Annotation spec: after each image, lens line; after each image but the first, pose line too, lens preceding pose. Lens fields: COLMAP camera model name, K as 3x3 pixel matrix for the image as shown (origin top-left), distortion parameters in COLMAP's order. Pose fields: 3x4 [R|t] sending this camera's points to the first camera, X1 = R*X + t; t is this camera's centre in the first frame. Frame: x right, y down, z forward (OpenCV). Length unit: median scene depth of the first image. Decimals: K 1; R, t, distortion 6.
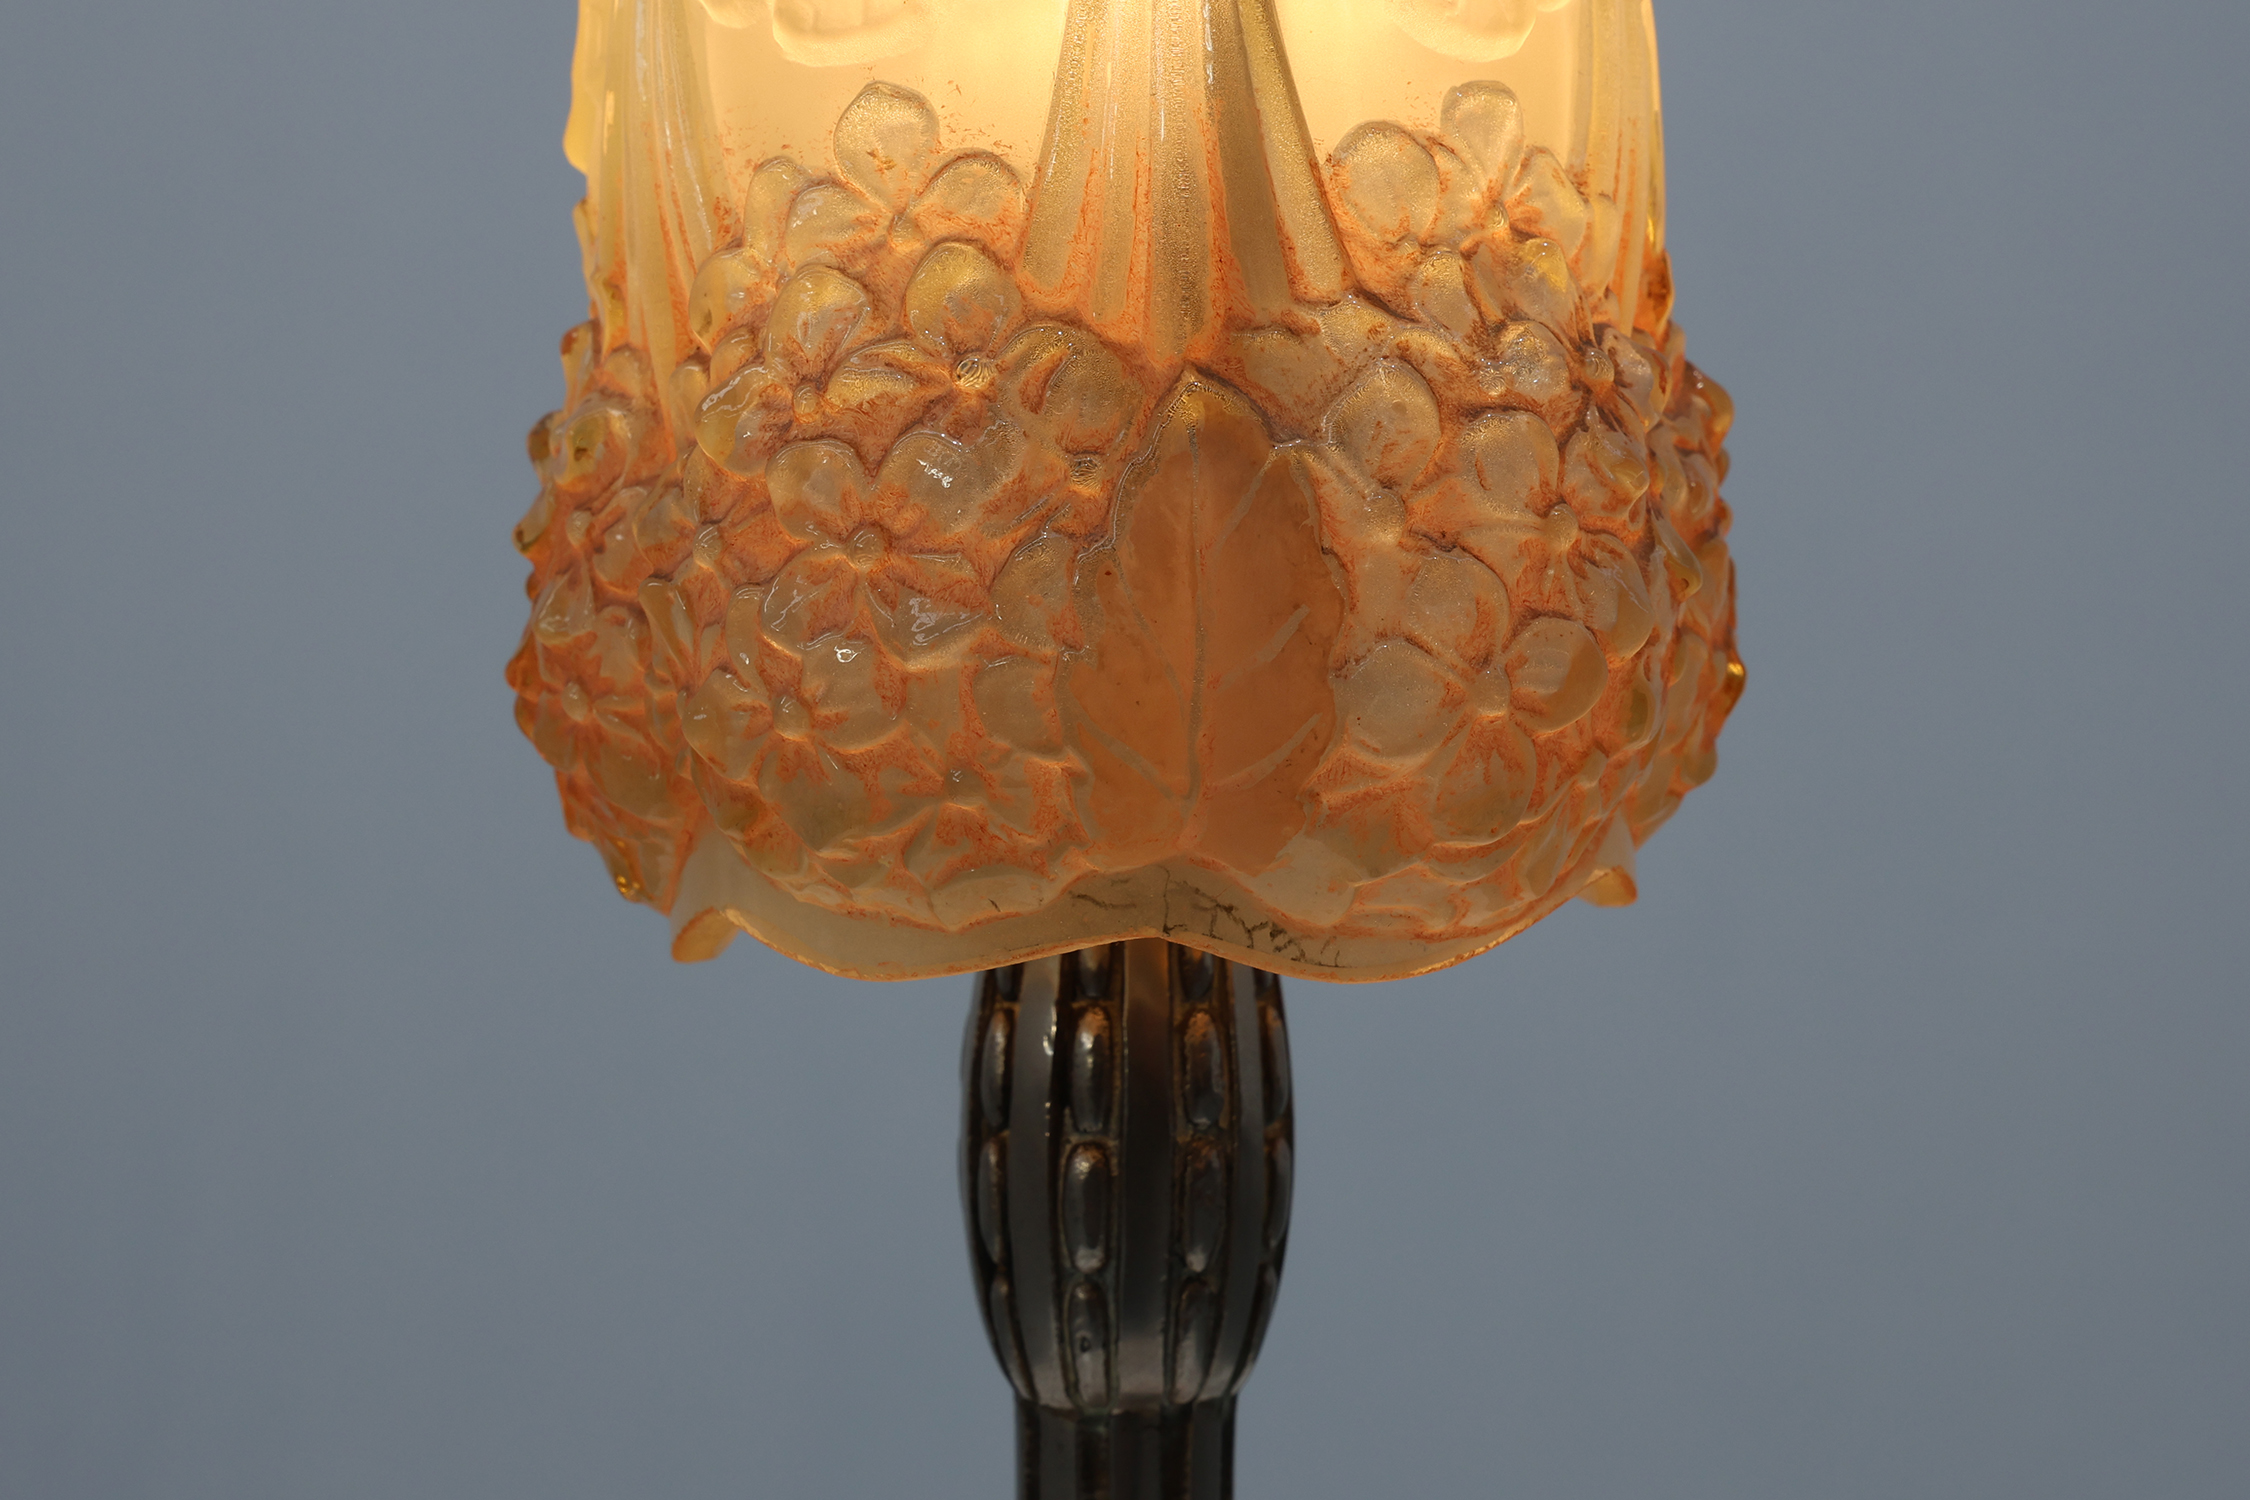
lens RADIAL K [[2767.5, 0, 900.7], [0, 2767.5, 745.1], [0, 0, 1]] dist [-0.053757, -0.002223]
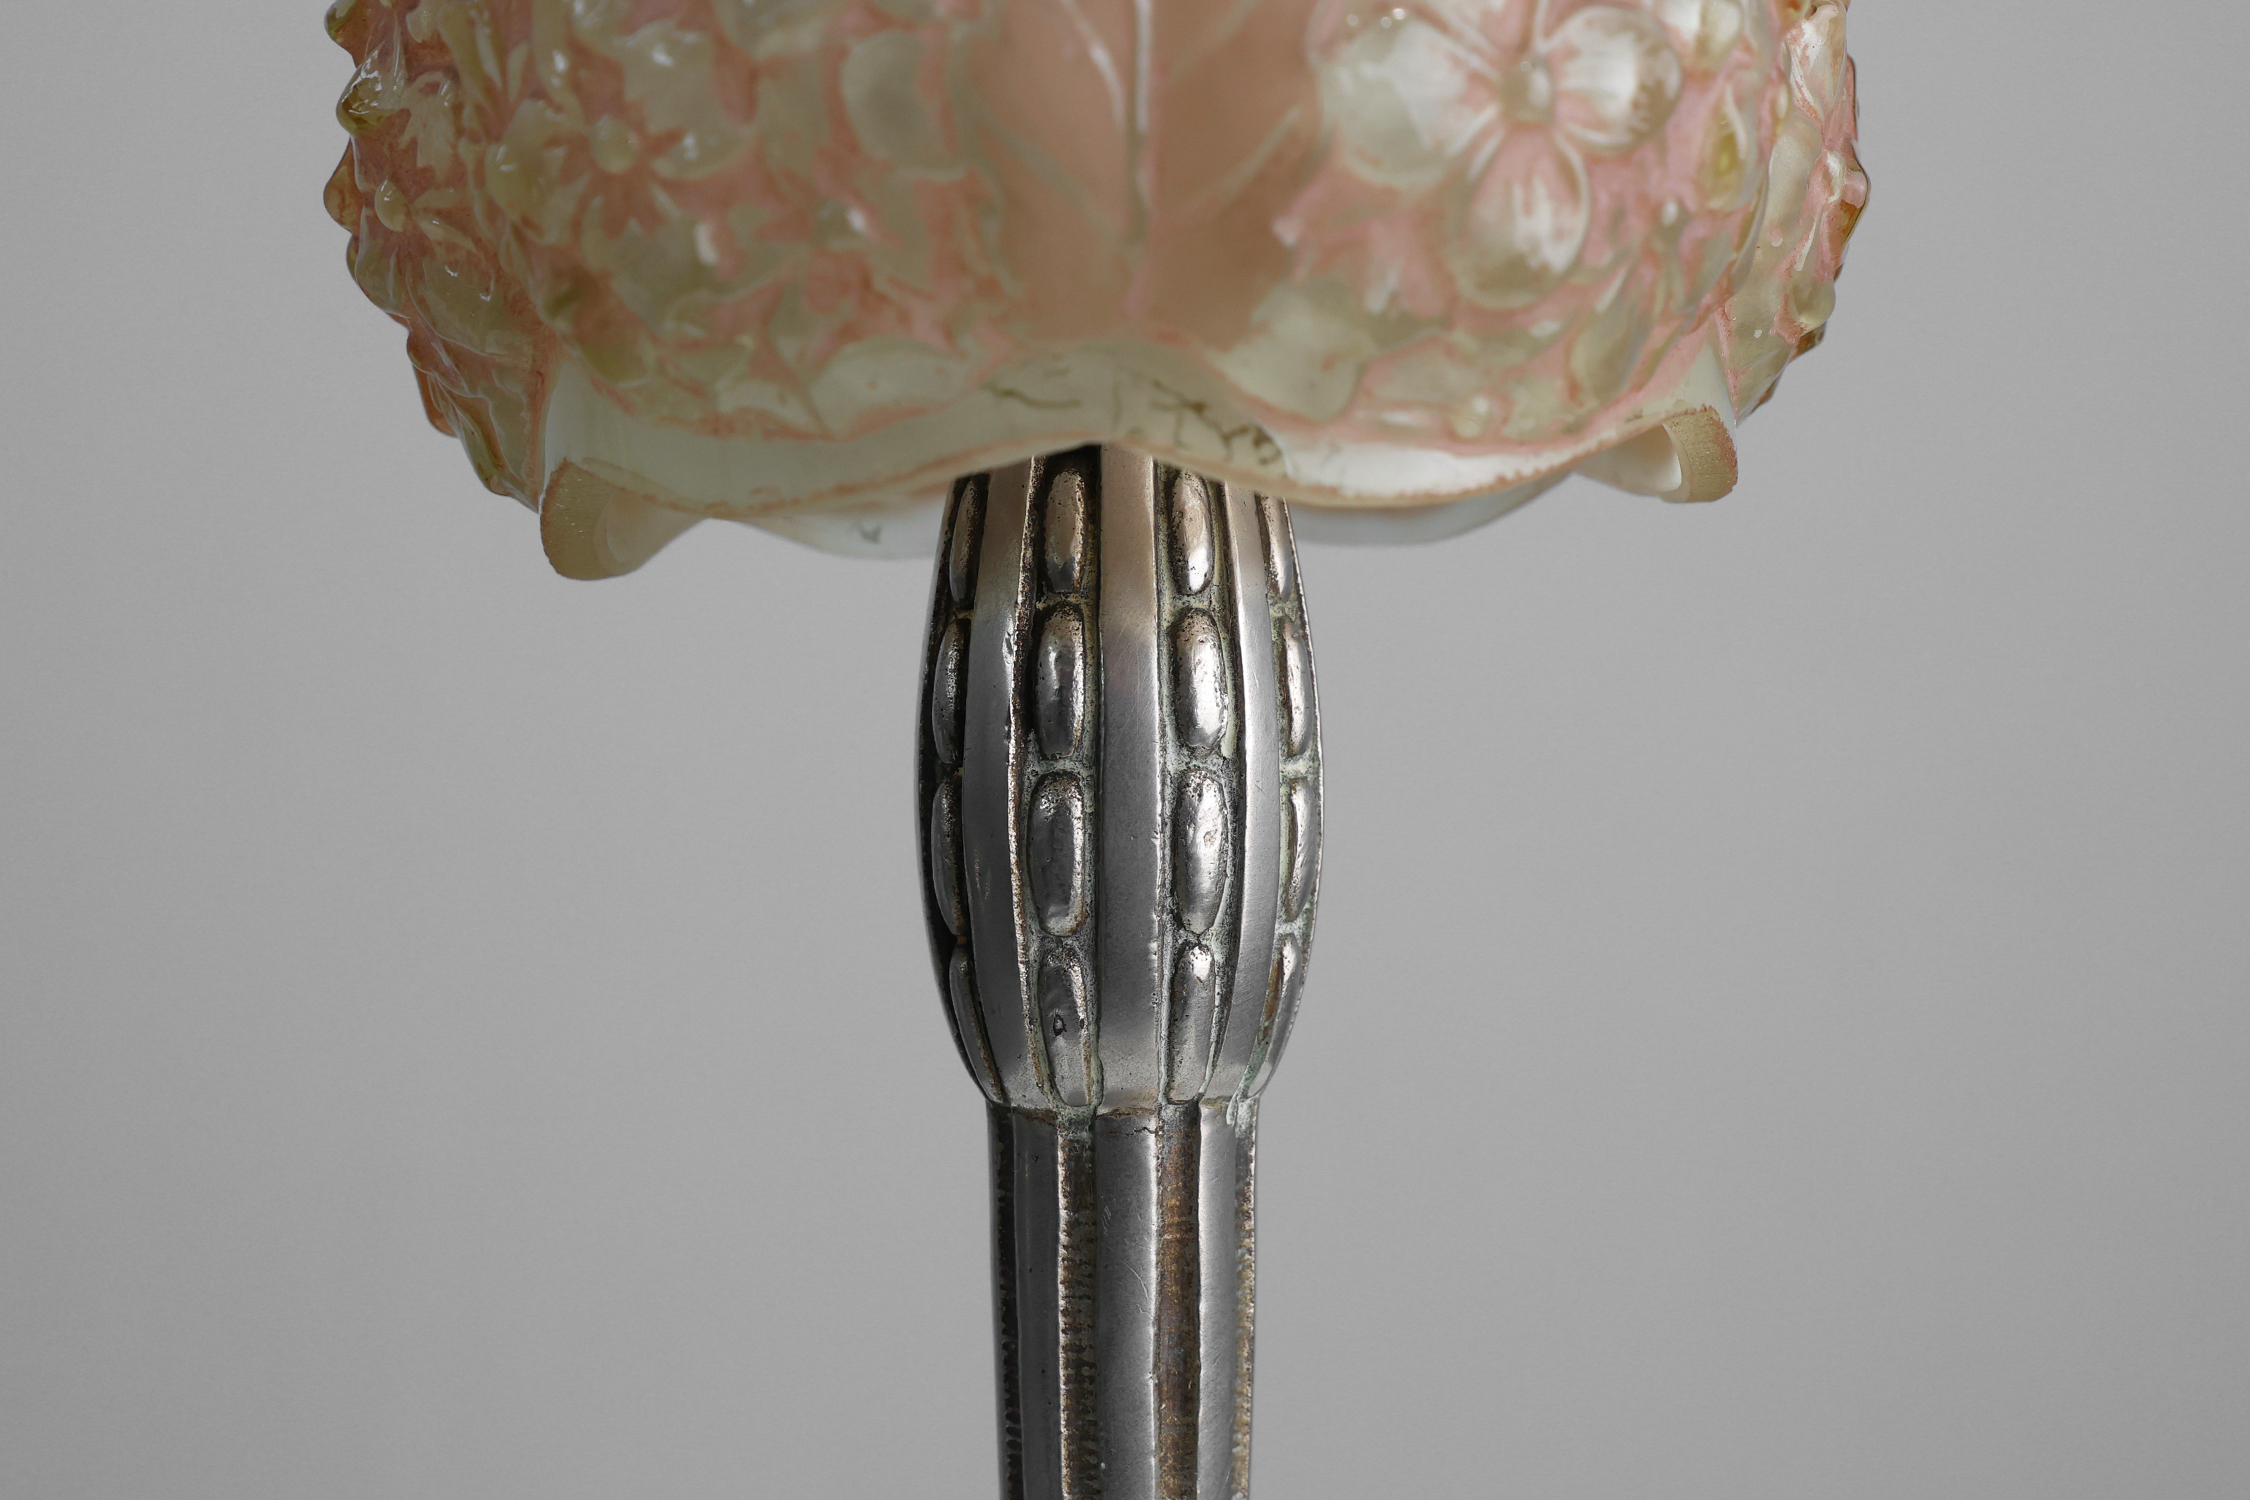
lens RADIAL K [[2480.8, 0, 1160.5], [0, 2480.8, 753.1], [0, 0, 1]] dist [0.015331, 0.014307]
pose [[0.999579, -0.011853, 0.026478, 0.088888], [0.011819, 0.999929, 0.001427, 0.154960], [-0.026493, -0.001114, 0.999648, 0.308005]]
